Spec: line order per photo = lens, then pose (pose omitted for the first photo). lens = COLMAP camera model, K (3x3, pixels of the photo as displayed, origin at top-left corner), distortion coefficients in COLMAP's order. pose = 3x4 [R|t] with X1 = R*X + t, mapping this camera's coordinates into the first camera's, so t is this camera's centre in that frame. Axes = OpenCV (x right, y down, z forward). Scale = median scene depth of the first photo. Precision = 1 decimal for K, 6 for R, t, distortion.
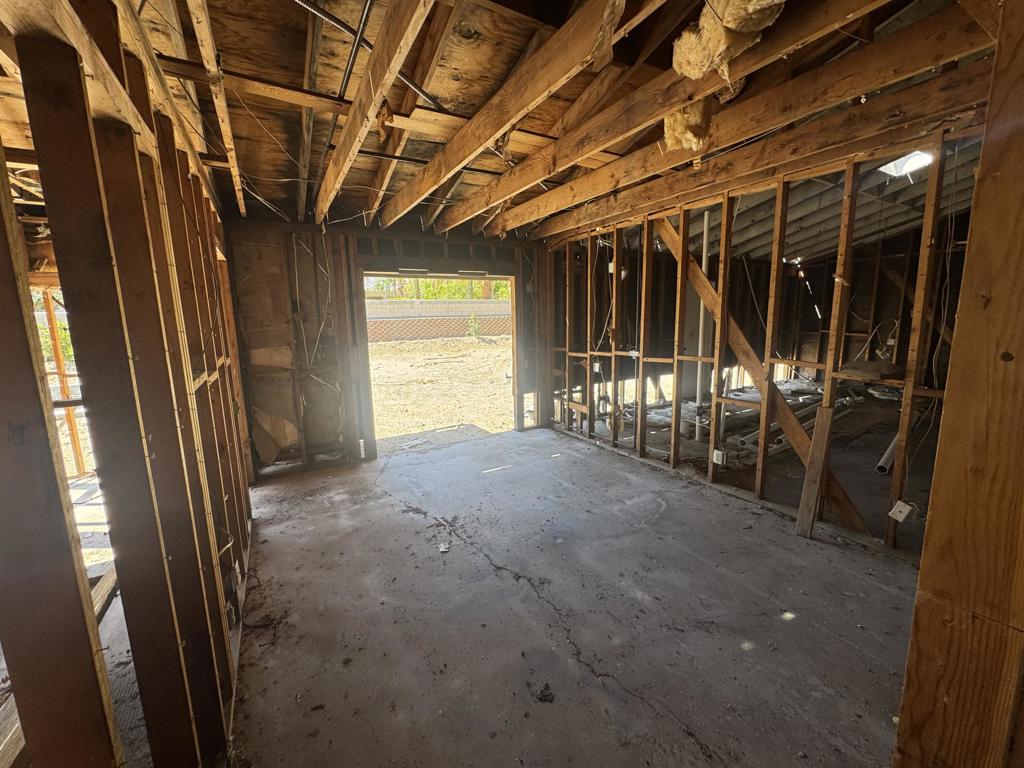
lens RADIAL K [[408.7, 0, 512.1], [0, 408.7, 381.7], [0, 0, 1]] dist [-0.002421, 0.000890]
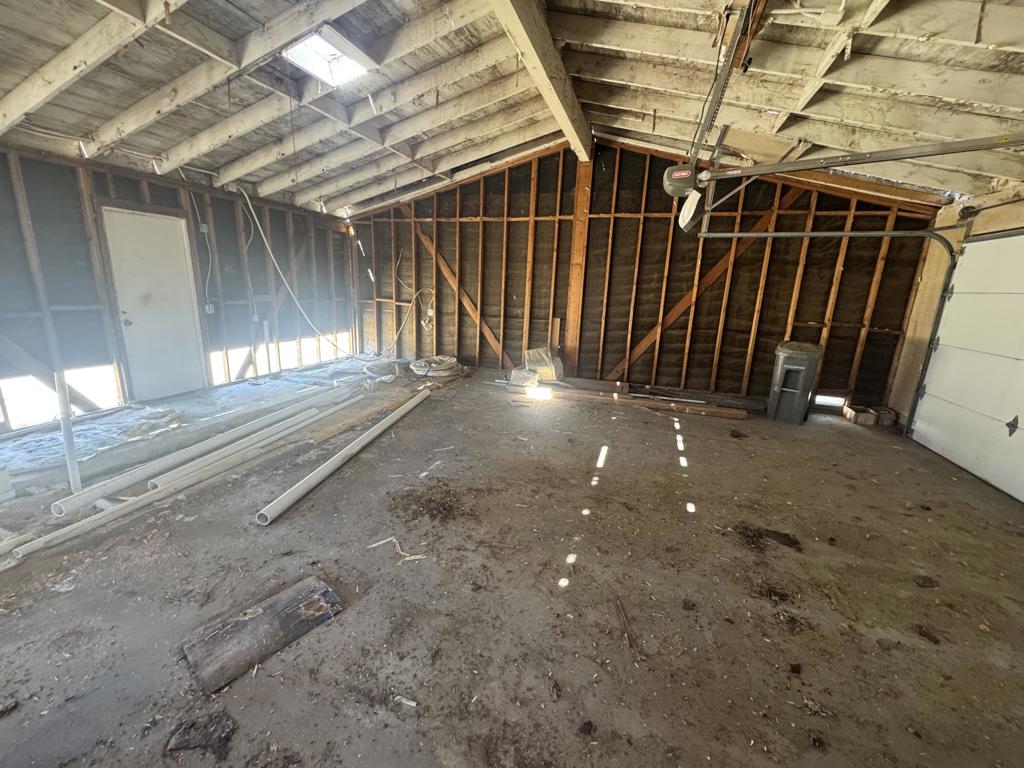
lens RADIAL K [[408.7, 0, 511.9], [0, 408.7, 380.7], [0, 0, 1]] dist [-0.002421, 0.000890]
pose [[0.749482, -0.100616, 0.654335, 0.425906], [0.047801, 0.994028, 0.098098, -0.023887], [-0.660297, -0.042244, 0.749815, 0.145904]]
